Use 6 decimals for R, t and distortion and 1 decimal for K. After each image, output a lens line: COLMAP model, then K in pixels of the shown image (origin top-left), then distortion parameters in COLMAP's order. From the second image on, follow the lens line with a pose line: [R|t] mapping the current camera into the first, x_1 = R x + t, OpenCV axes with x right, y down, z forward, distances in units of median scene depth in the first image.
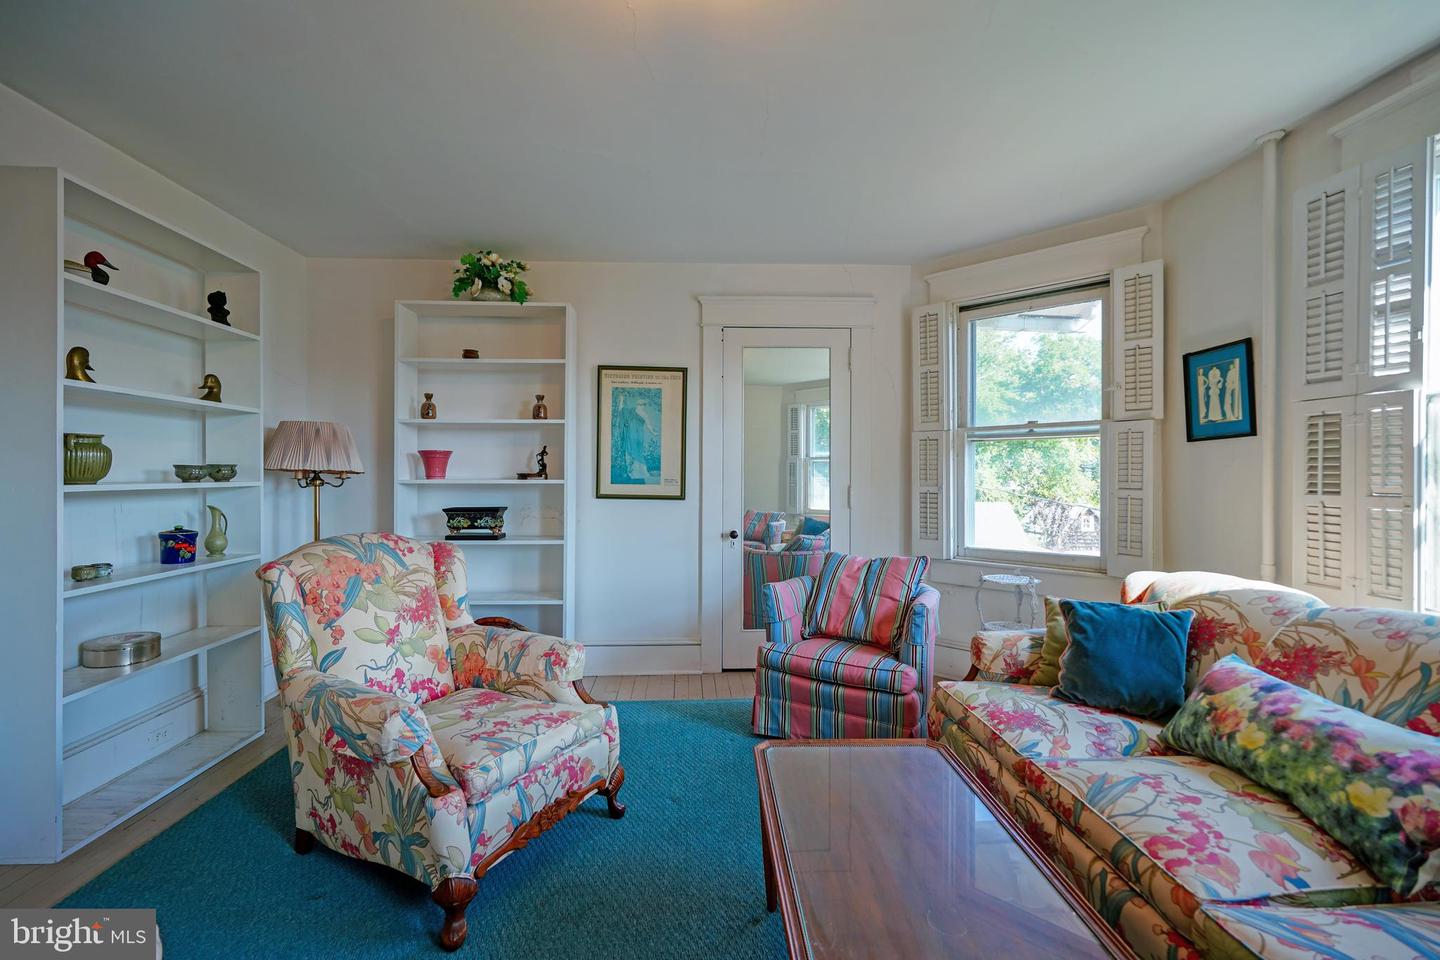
lens RADIAL K [[609.3, 0, 711.3], [0, 609.3, 476.6], [0, 0, 1]] dist [-0.007563, 0.004872]
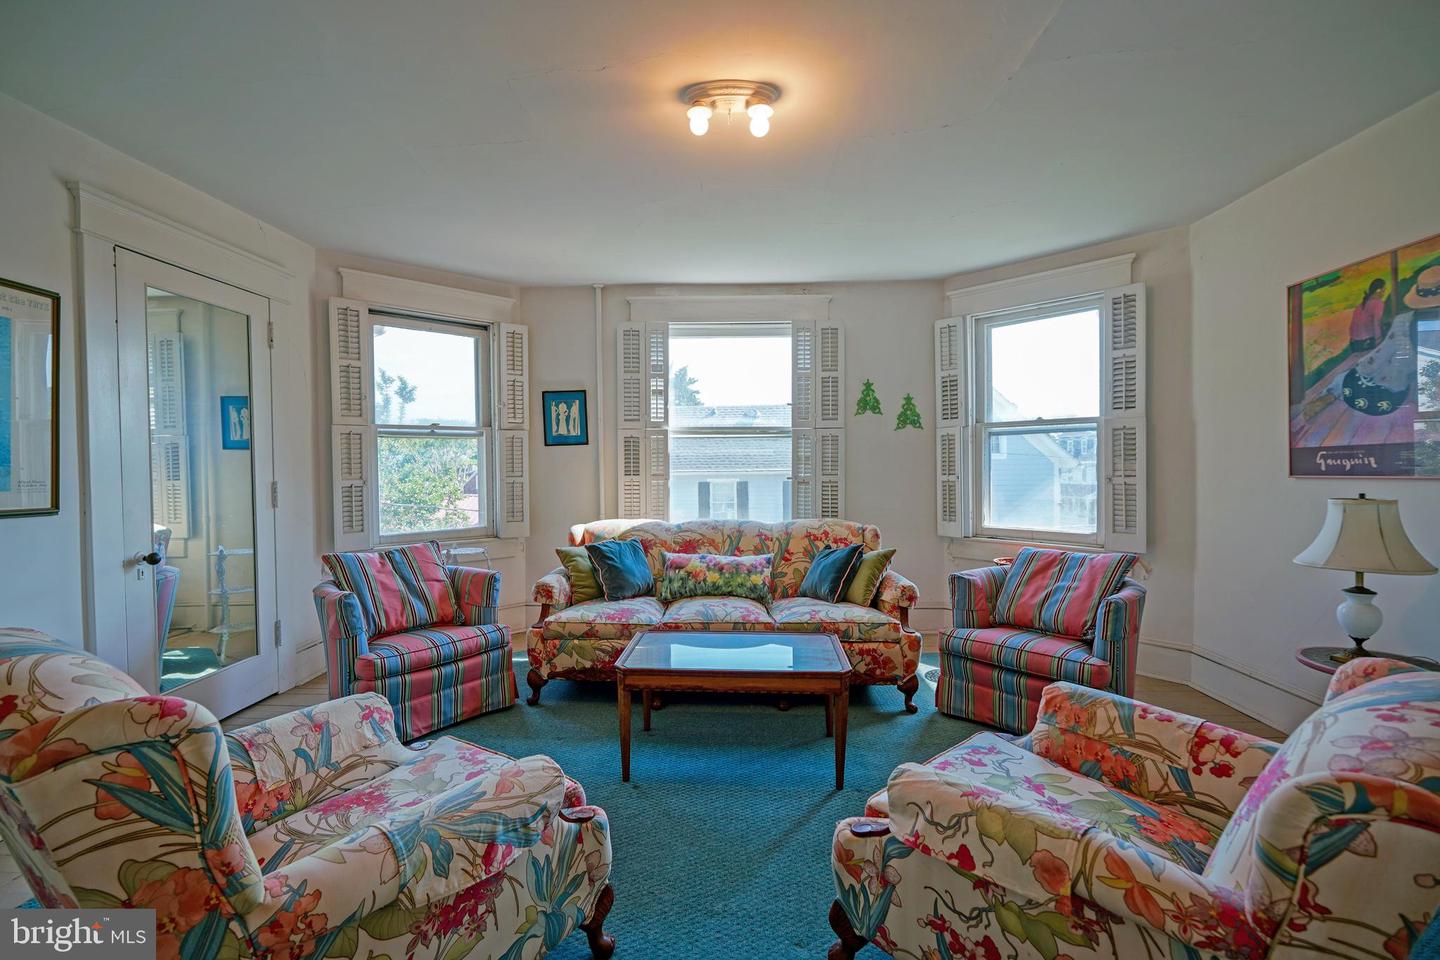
lens RADIAL K [[609.3, 0, 709.4], [0, 609.3, 475.7], [0, 0, 1]] dist [-0.007563, 0.004872]
pose [[0.091663, -0.022067, 0.995546, -0.790621], [0.010308, 0.999722, 0.021210, -0.008383], [-0.995737, 0.008317, 0.091865, 0.426048]]
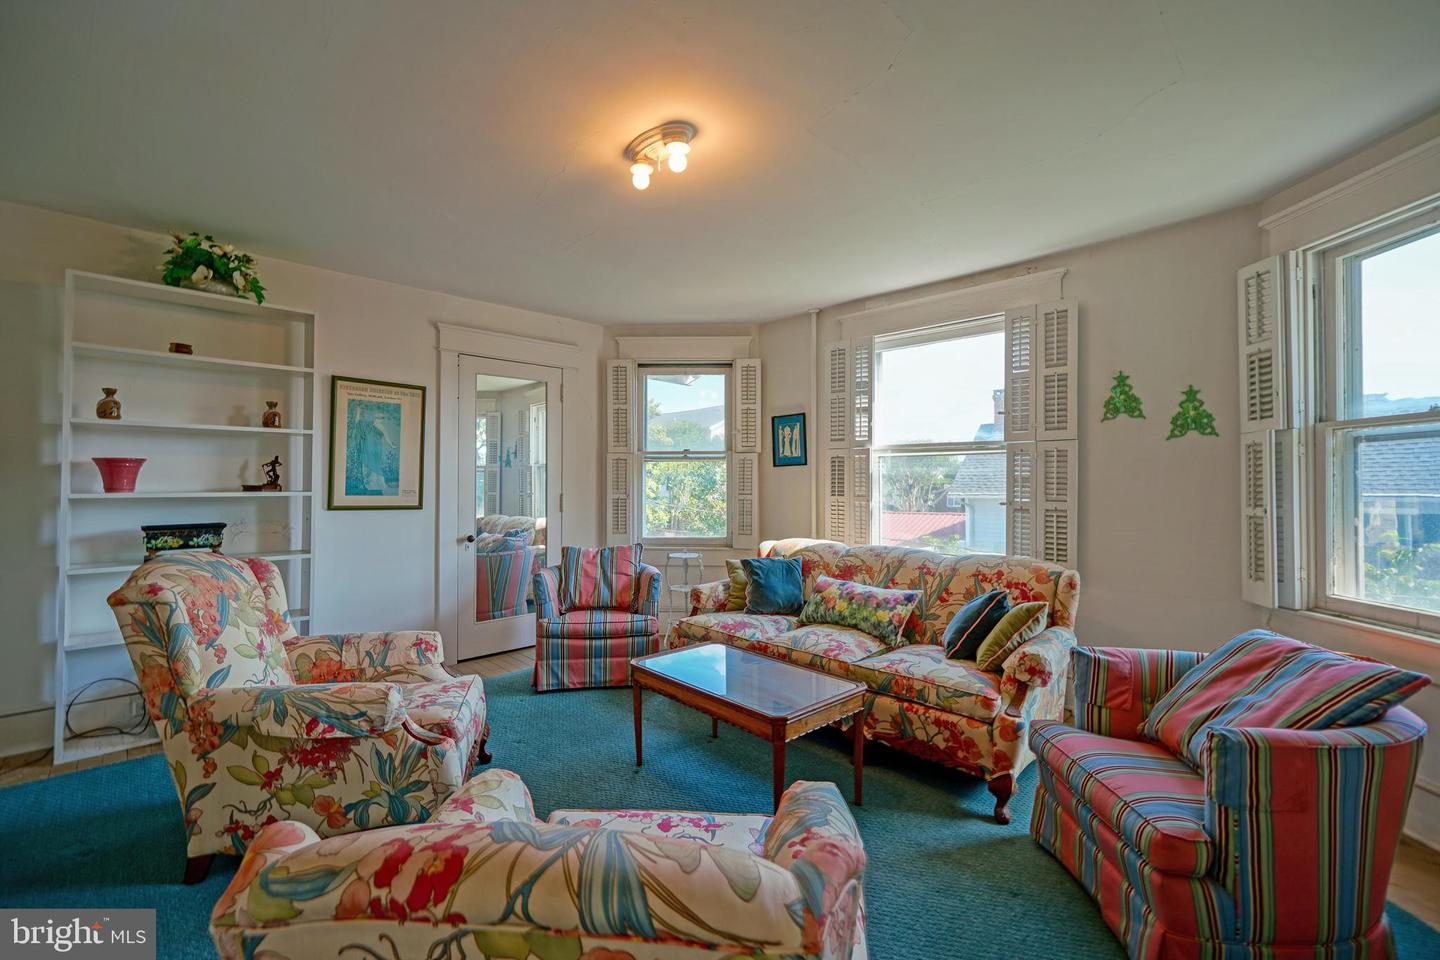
lens RADIAL K [[609.3, 0, 713.1], [0, 609.3, 477.5], [0, 0, 1]] dist [-0.007563, 0.004872]
pose [[0.750341, 0.006085, 0.661022, -0.504487], [0.000583, 0.999951, -0.009867, -0.009506], [-0.661050, 0.007789, 0.750301, -0.195853]]
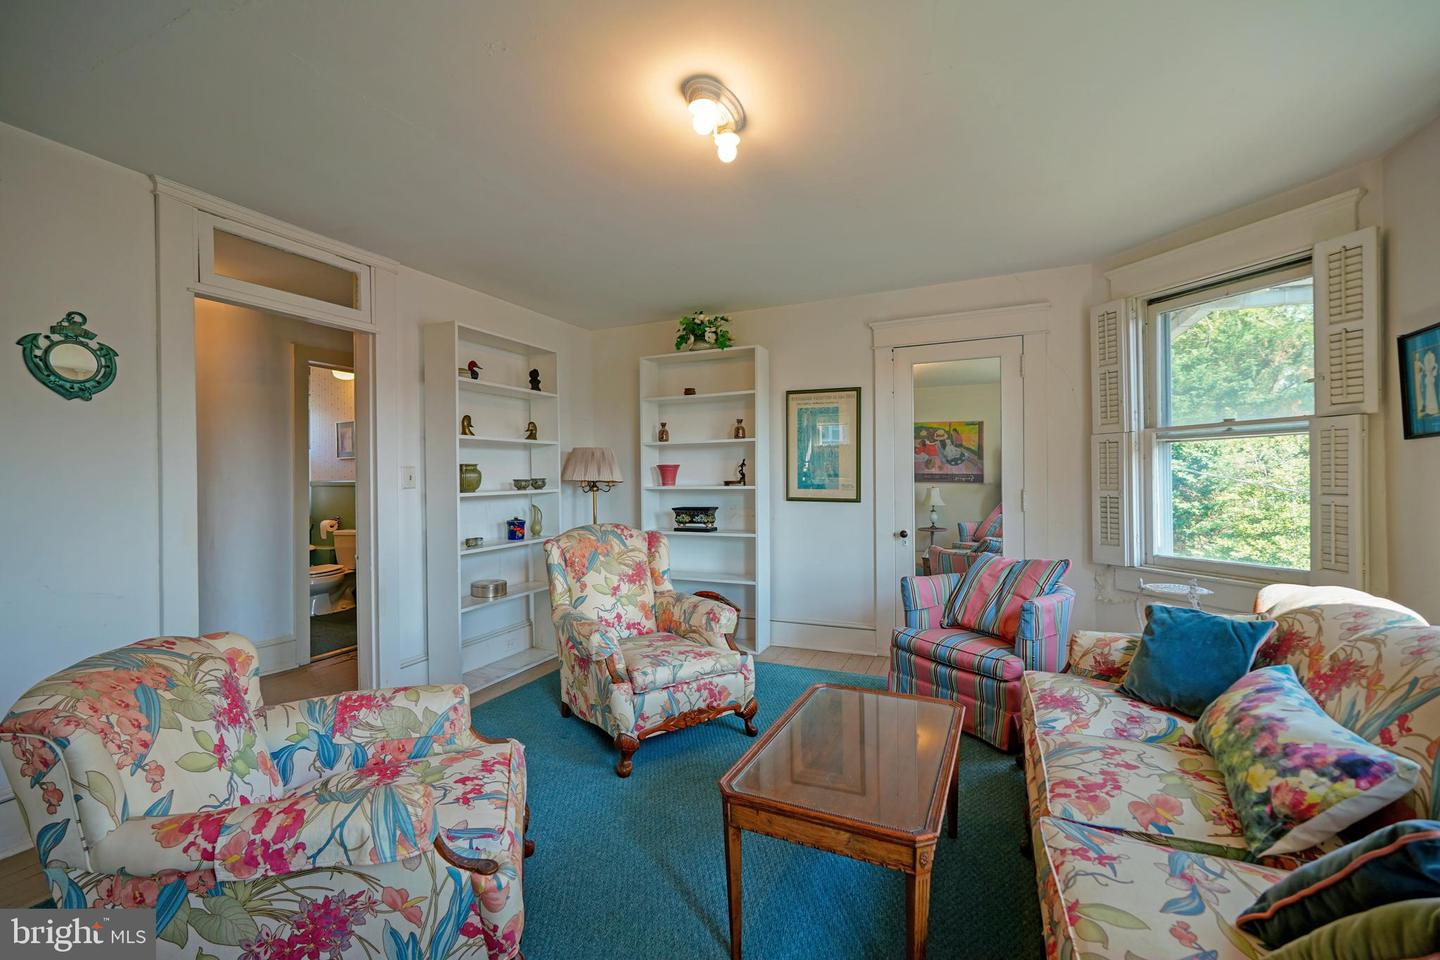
lens RADIAL K [[609.3, 0, 709.6], [0, 609.3, 479.3], [0, 0, 1]] dist [-0.007563, 0.004872]
pose [[0.889687, -0.010061, -0.456460, 0.311757], [0.012390, 0.999921, 0.002110, -0.015551], [0.456403, -0.007533, 0.889741, -0.202472]]
